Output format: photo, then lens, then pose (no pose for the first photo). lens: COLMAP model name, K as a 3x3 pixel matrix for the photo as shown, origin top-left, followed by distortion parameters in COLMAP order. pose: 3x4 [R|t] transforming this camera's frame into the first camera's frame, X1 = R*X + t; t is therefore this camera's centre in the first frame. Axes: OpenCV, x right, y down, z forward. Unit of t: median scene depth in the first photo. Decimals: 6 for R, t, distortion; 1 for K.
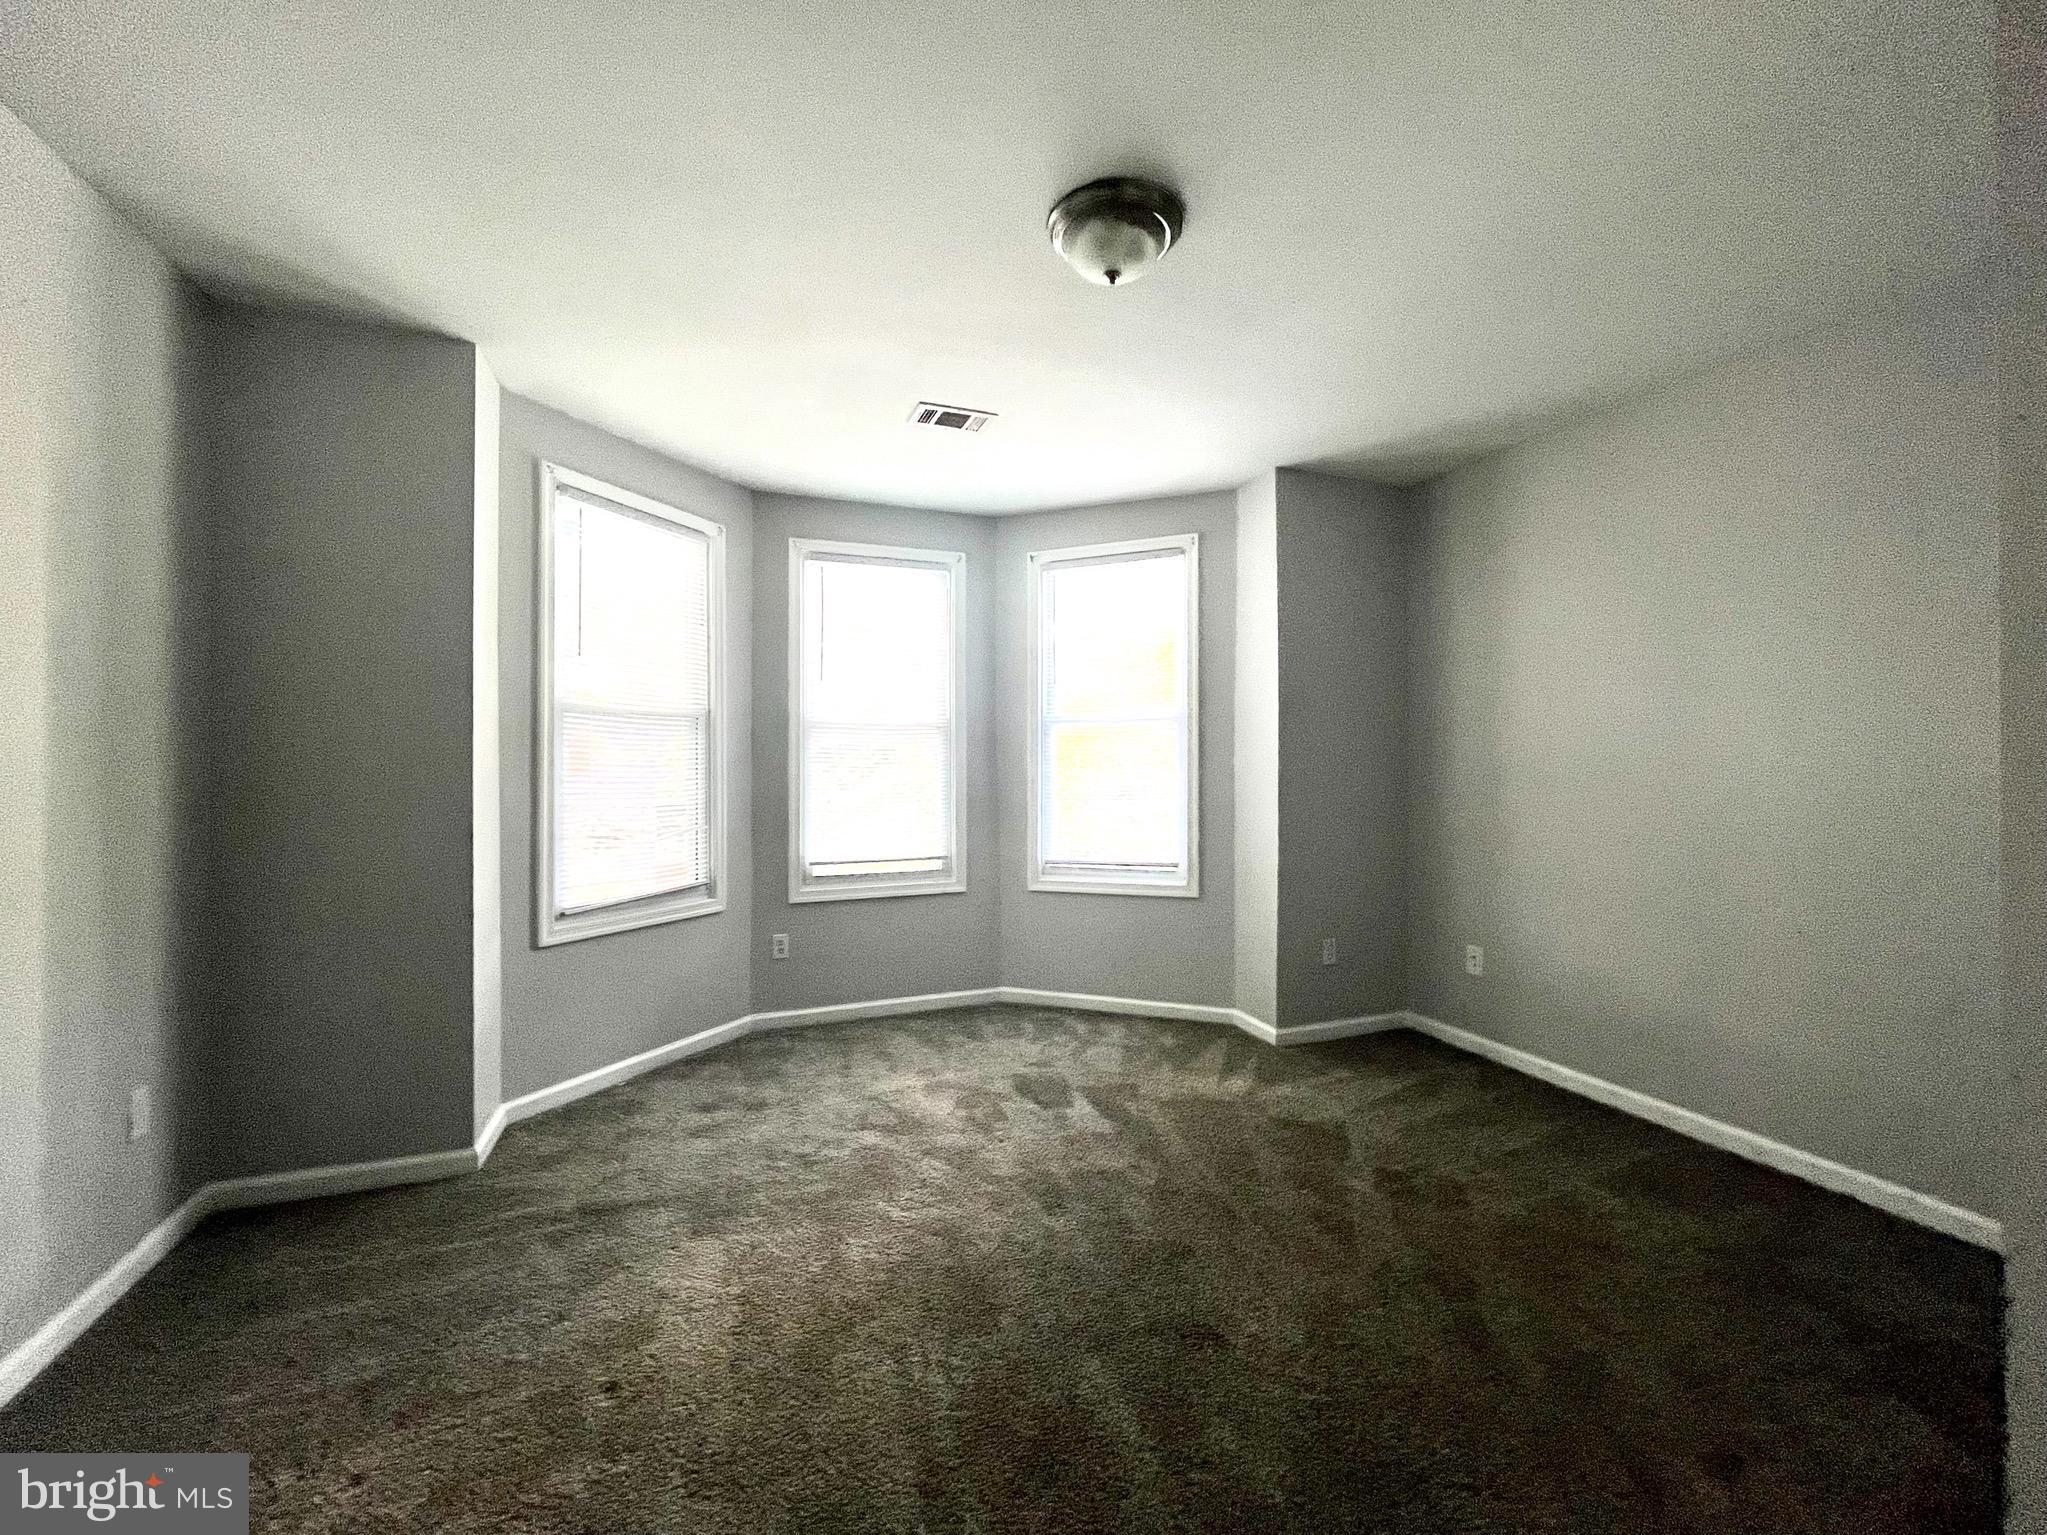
lens RADIAL K [[843.3, 0, 1023.9], [0, 843.3, 753.8], [0, 0, 1]] dist [-0.003725, -0.000544]
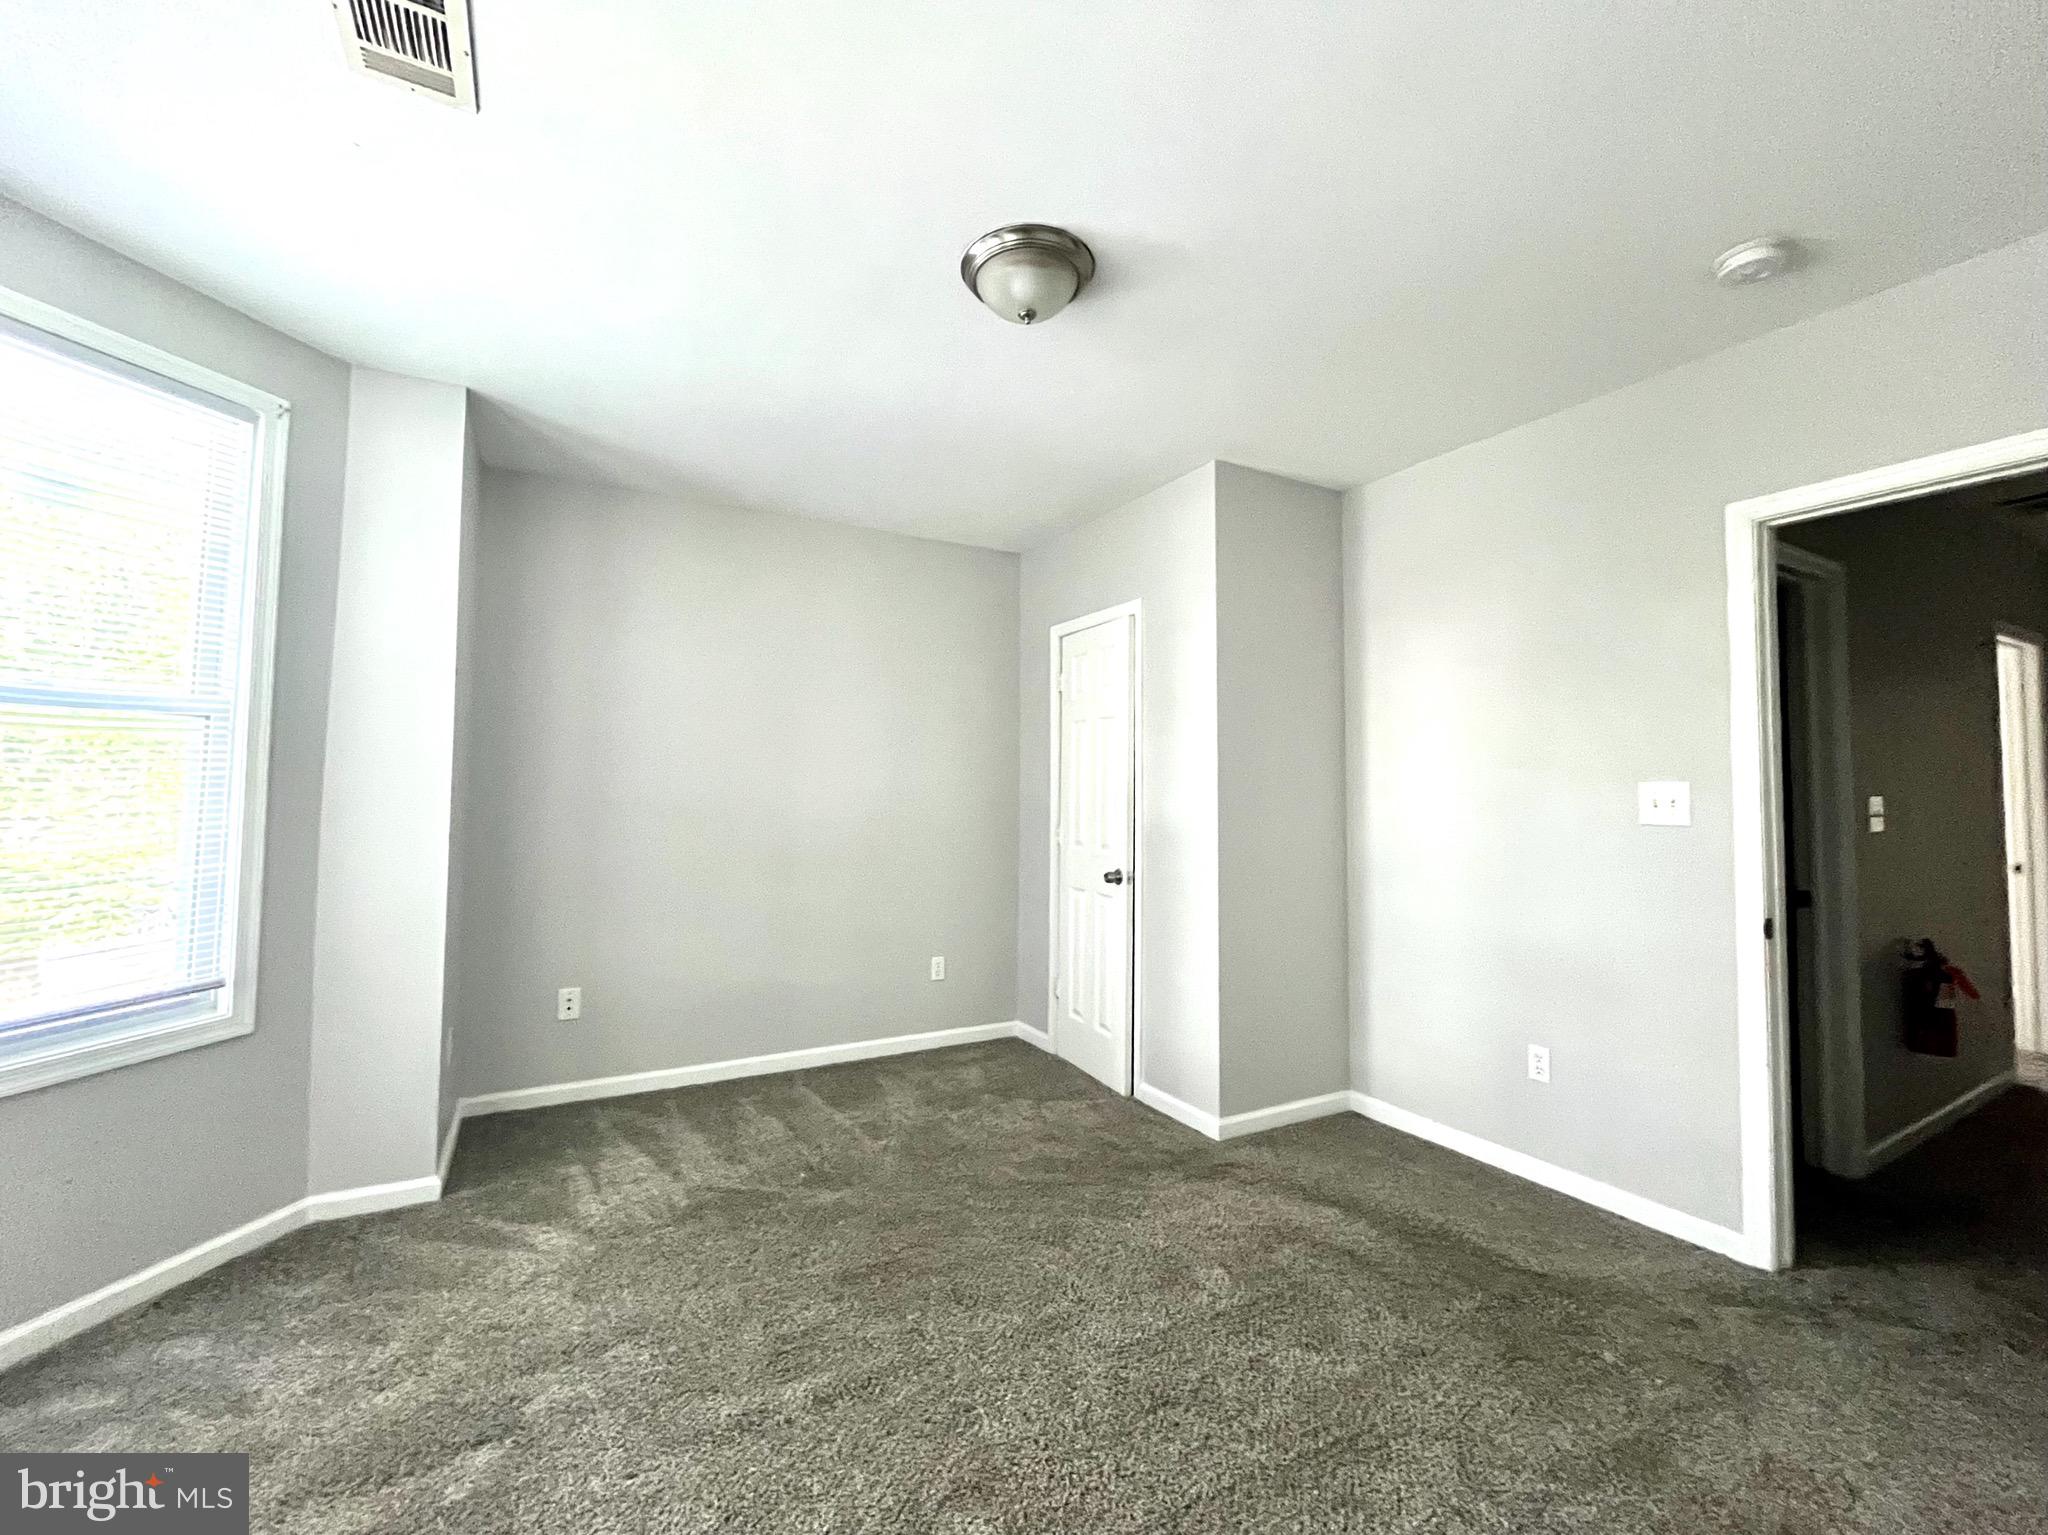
lens RADIAL K [[843.7, 0, 1024.4], [0, 843.7, 753.8], [0, 0, 1]] dist [-0.003725, -0.000544]
pose [[-0.149141, 0.046118, 0.987740, -0.484034], [-0.013823, 0.998717, -0.048718, 0.004997], [-0.988719, -0.020919, -0.148312, 0.639184]]
